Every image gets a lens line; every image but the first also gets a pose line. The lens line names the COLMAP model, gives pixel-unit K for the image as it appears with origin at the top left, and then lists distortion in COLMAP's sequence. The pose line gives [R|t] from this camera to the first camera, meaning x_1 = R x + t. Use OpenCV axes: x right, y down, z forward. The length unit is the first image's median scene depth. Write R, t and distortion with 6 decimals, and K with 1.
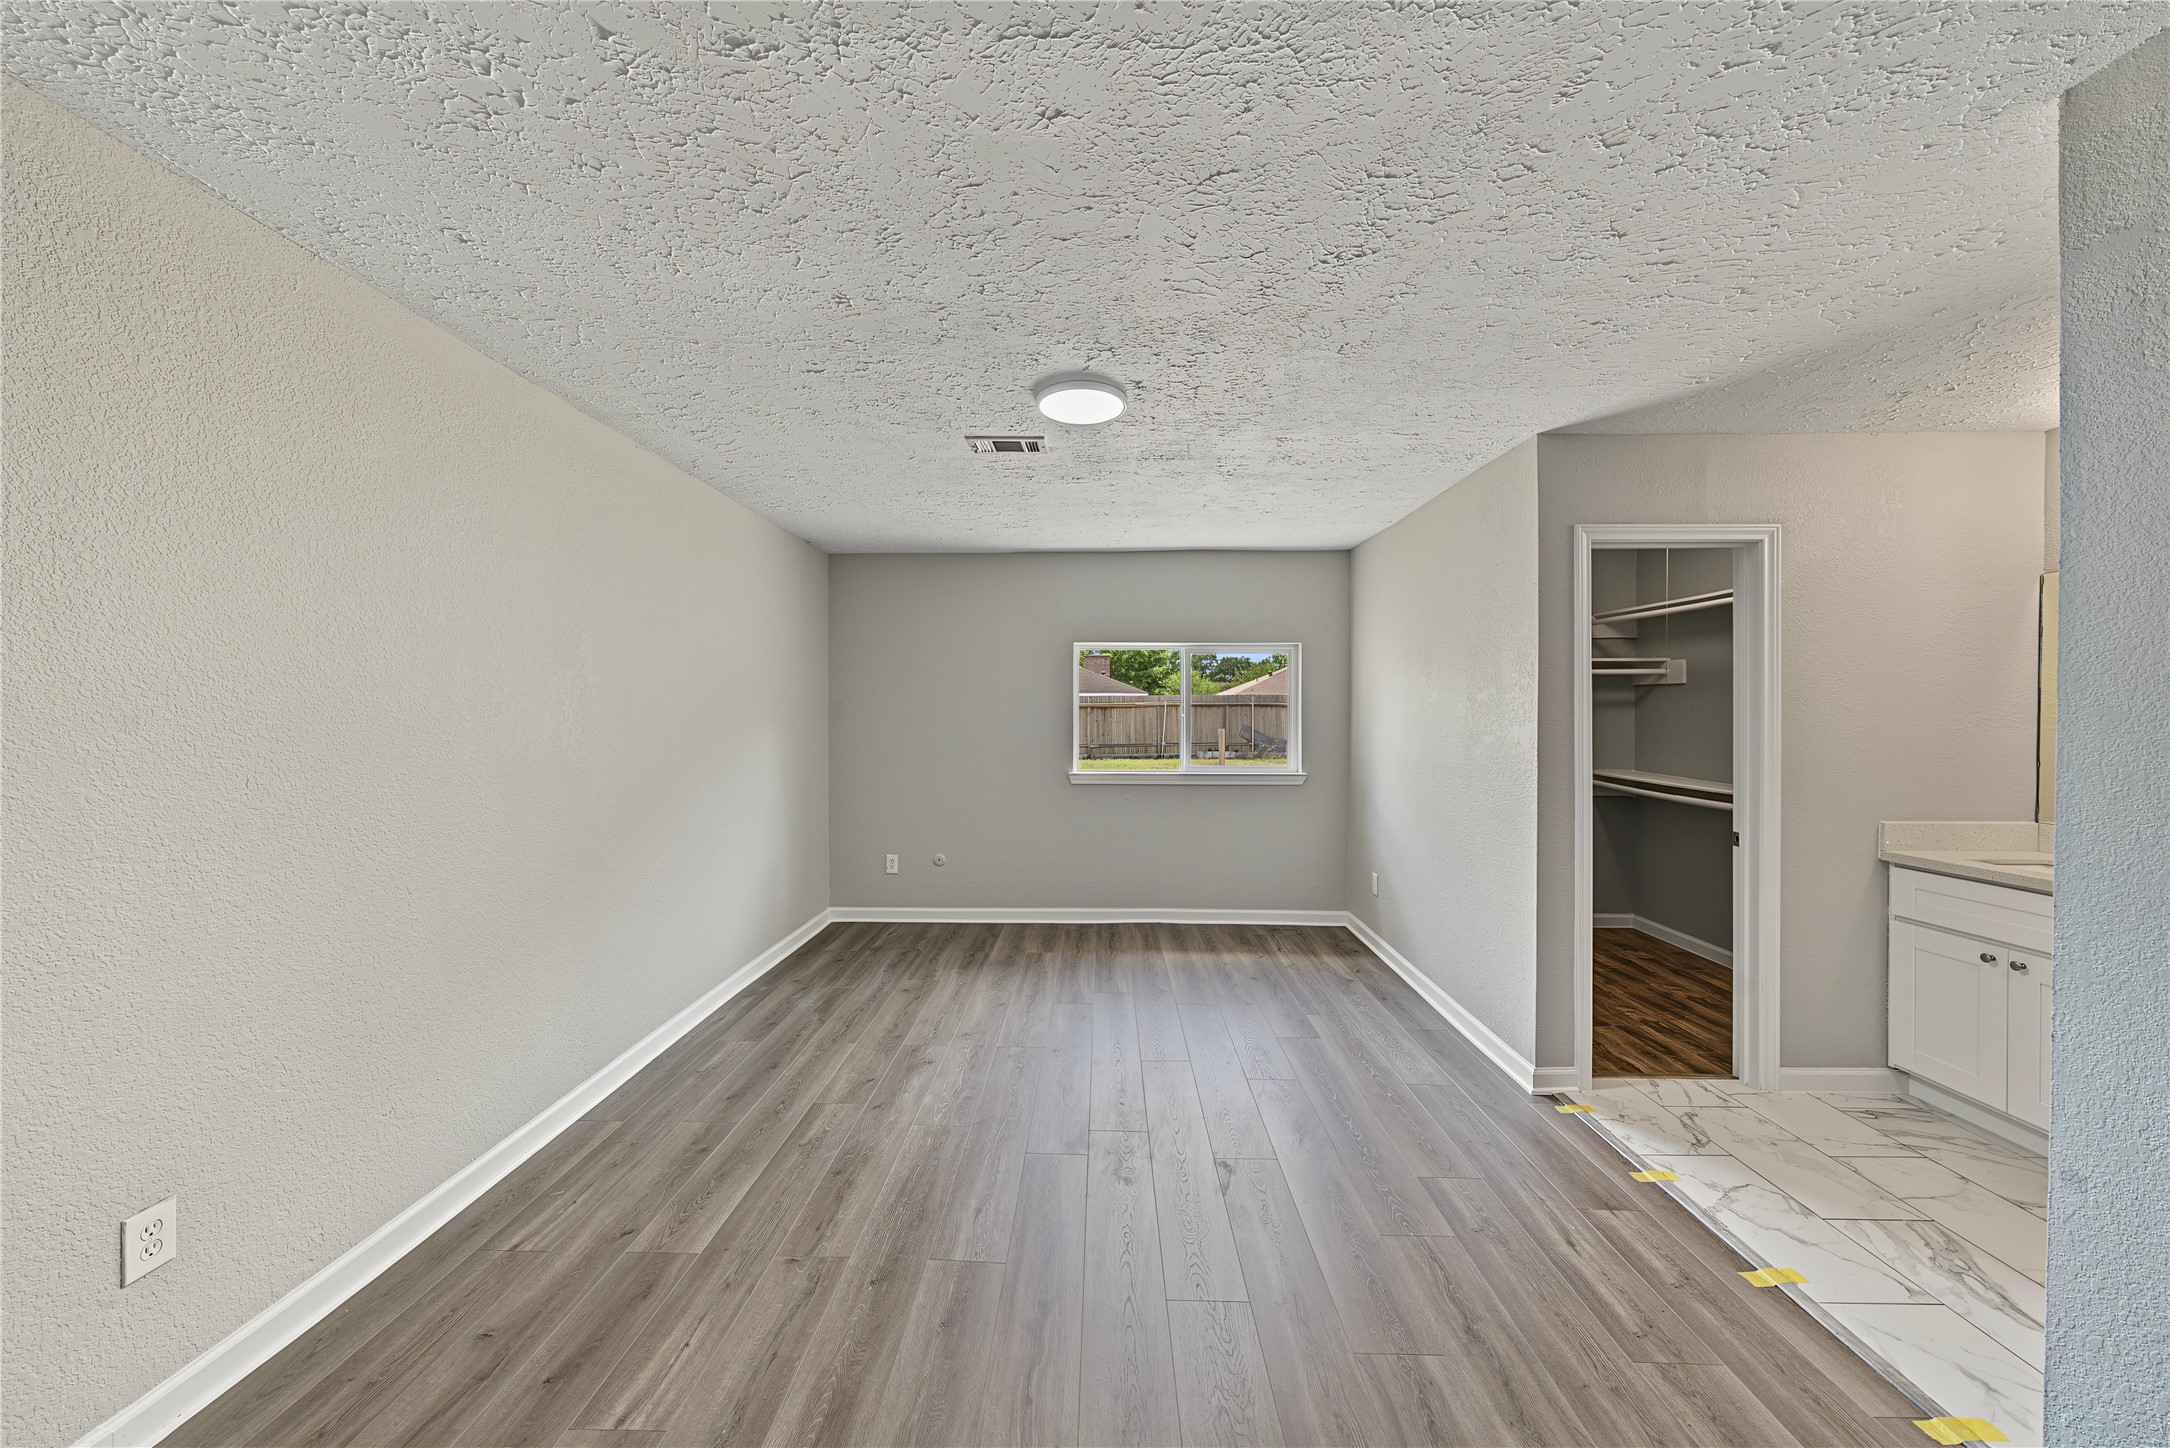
lens RADIAL K [[740.7, 0, 1084.4], [0, 740.7, 719.2], [0, 0, 1]] dist [-0.006833, -0.000189]
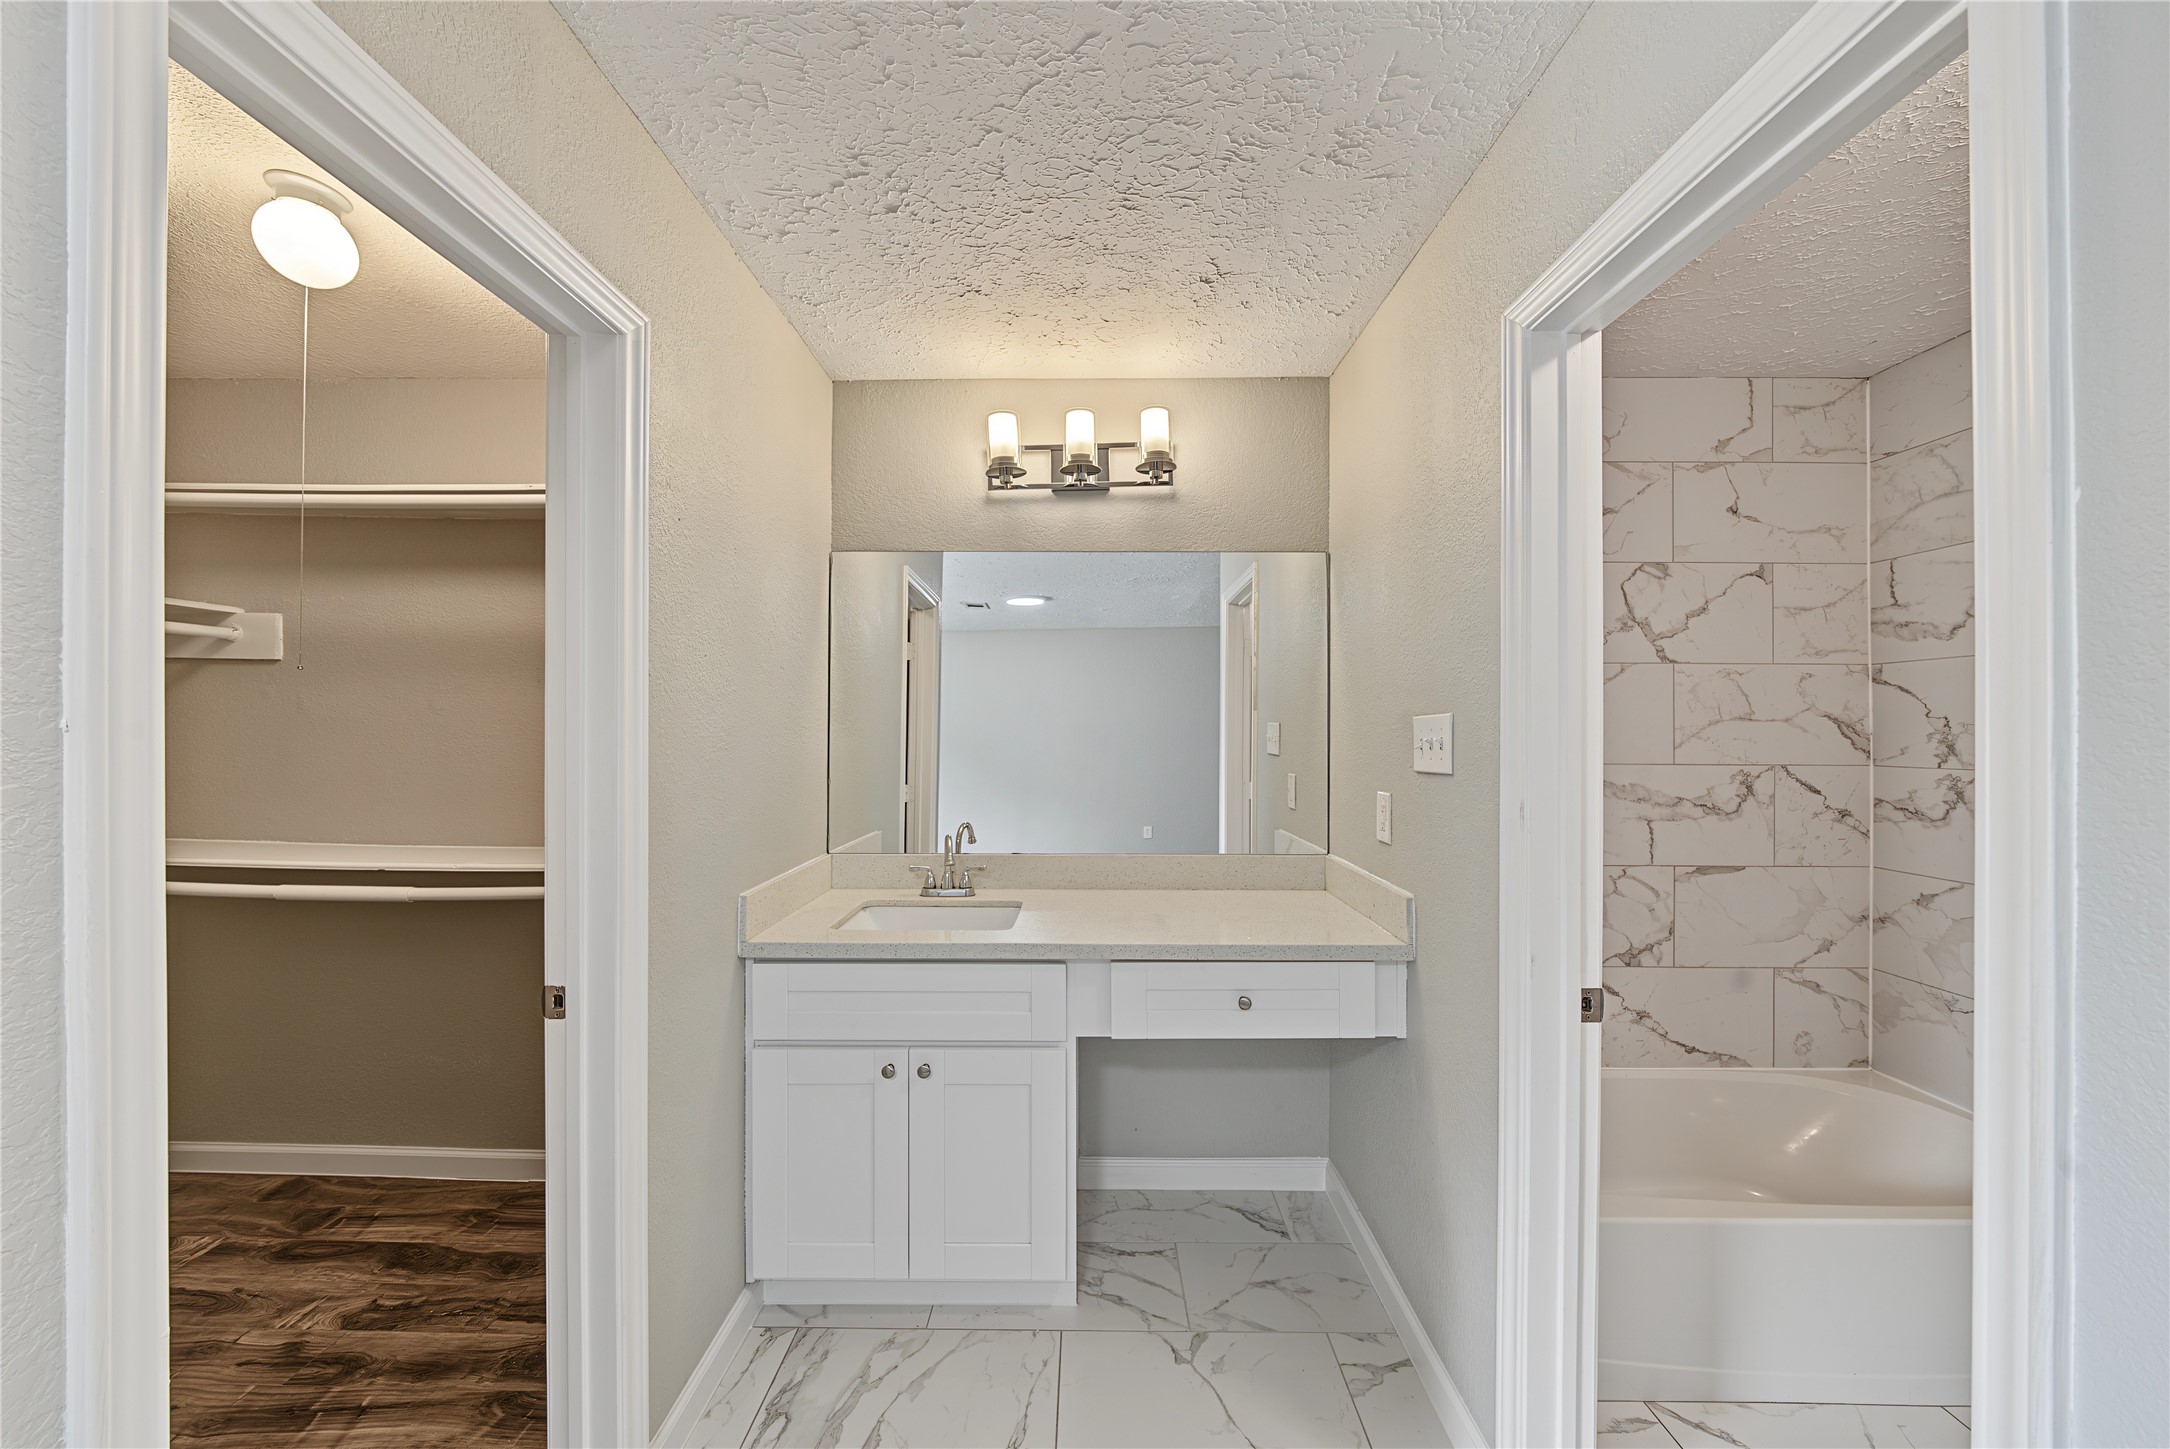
lens RADIAL K [[740.7, 0, 1084.6], [0, 740.7, 725.5], [0, 0, 1]] dist [-0.006833, -0.000189]
pose [[-0.026138, 0.006688, 0.999636, 0.388930], [0.000130, 0.999978, -0.006687, 0.002077], [-0.999658, -0.000045, -0.026139, 0.617235]]
